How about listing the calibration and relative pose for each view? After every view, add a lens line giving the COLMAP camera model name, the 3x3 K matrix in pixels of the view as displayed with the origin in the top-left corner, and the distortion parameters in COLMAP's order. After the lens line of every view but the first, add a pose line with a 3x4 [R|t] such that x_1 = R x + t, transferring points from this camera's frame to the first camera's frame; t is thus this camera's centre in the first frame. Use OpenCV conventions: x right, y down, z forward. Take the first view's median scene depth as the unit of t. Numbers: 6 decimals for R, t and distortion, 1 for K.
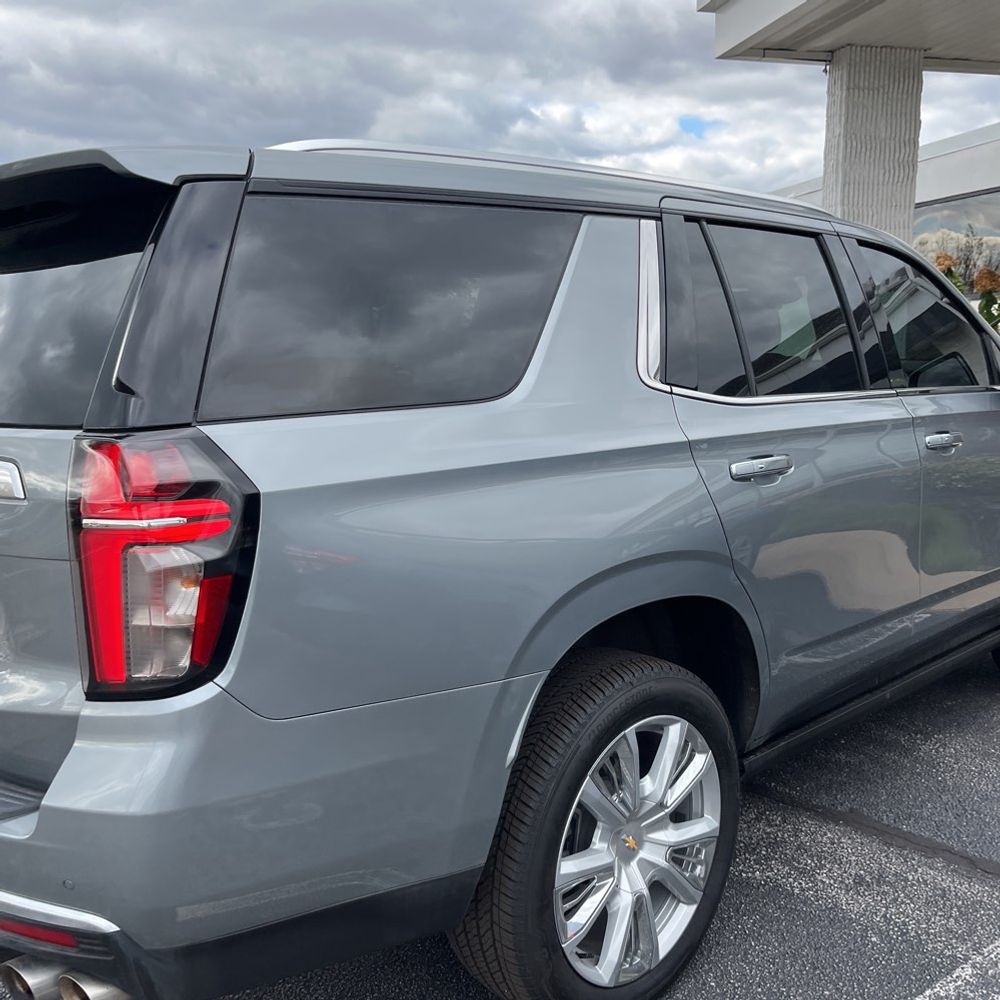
lens RADIAL K [[1023.4, 0, 485.4], [0, 1023.4, 496.8], [0, 0, 1]] dist [0.030176, -0.016323]
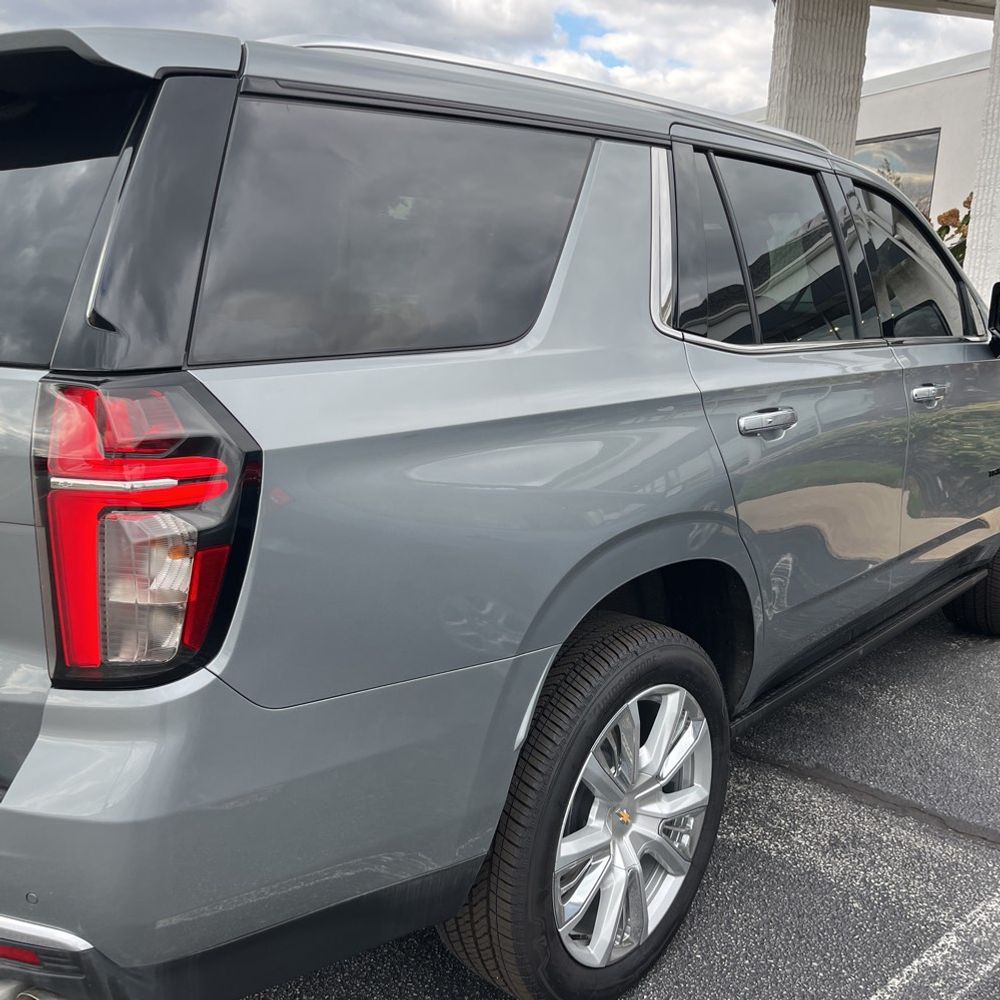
lens RADIAL K [[1025.5, 0, 488.6], [0, 1025.5, 483.6], [0, 0, 1]] dist [0.021868, -0.003876]
pose [[0.995655, 0.021487, 0.090607, -0.077865], [-0.027003, 0.997828, 0.060092, -0.023777], [-0.089119, -0.062278, 0.994072, 0.090046]]
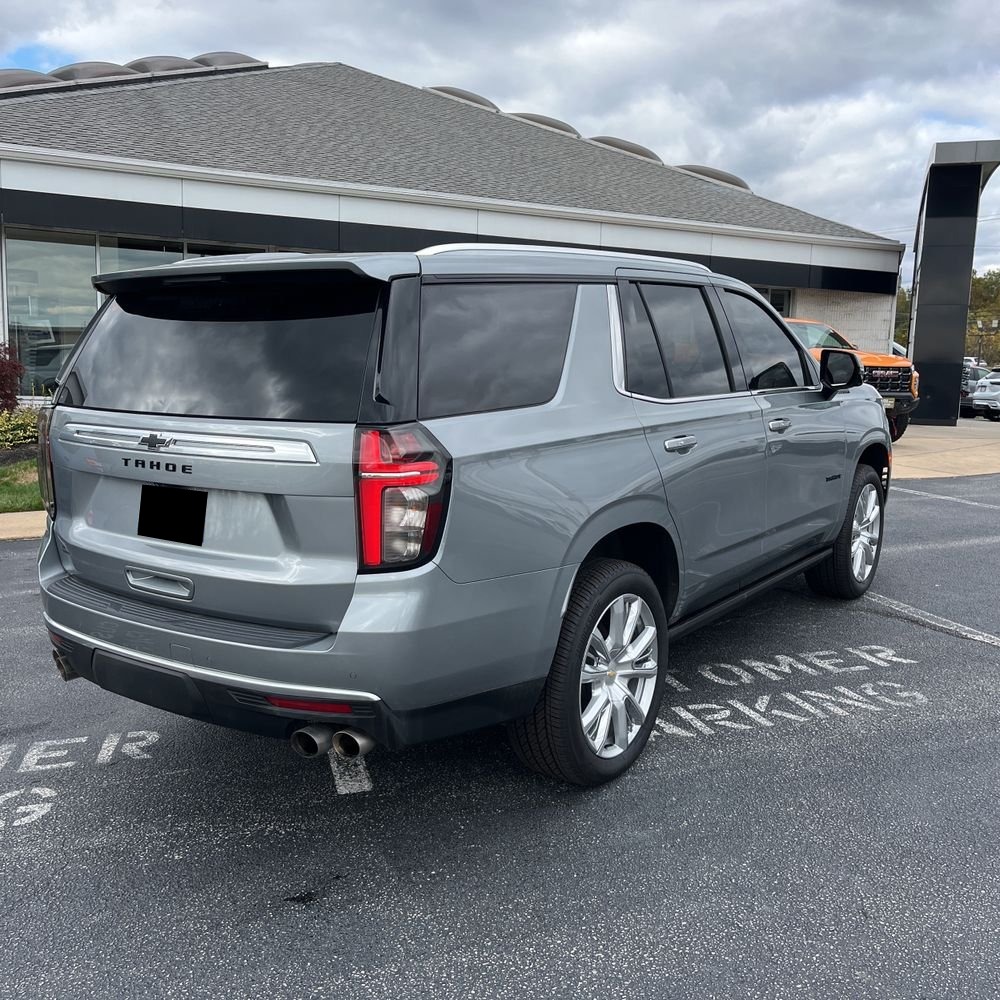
lens RADIAL K [[1046.1, 0, 485.5], [0, 1046.1, 513.0], [0, 0, 1]] dist [0.026931, -0.020491]
pose [[0.983035, -0.017575, 0.182574, -0.362156], [0.011462, 0.999340, 0.034481, 0.021911], [-0.183060, -0.031803, 0.982587, -0.602136]]
